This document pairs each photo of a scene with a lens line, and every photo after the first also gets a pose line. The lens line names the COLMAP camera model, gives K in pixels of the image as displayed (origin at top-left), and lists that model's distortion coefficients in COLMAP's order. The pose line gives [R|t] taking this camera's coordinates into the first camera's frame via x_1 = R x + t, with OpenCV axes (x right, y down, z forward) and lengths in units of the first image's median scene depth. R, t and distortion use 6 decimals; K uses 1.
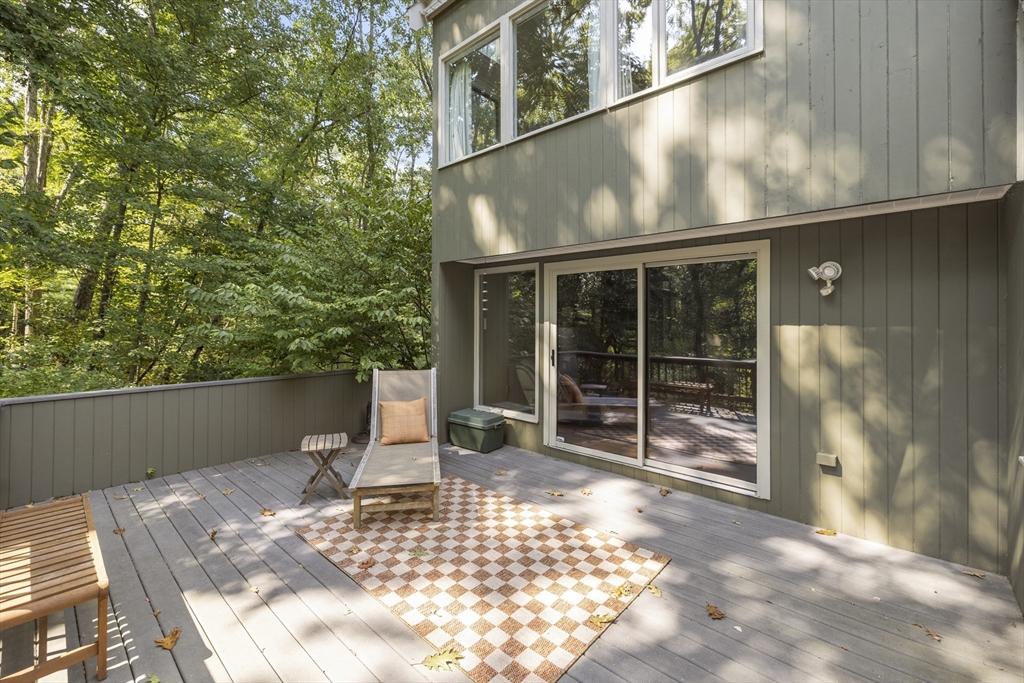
lens RADIAL K [[438.8, 0, 512.4], [0, 438.8, 316.8], [0, 0, 1]] dist [0.009342, 0.000000]
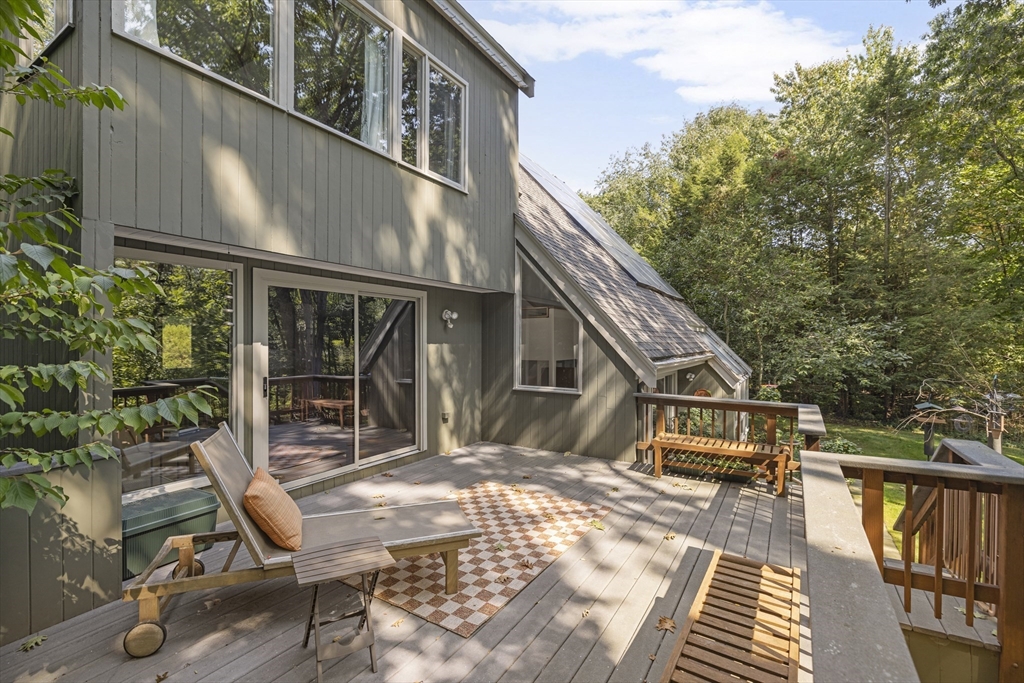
lens RADIAL K [[454.6, 0, 512.0], [0, 454.6, 341.5], [0, 0, 1]] dist [0.000193, -0.000042]
pose [[-0.178050, -0.005123, 0.984008, -1.350832], [-0.011591, 0.999928, 0.003109, 0.003042], [-0.983953, -0.010852, -0.178097, 1.167946]]
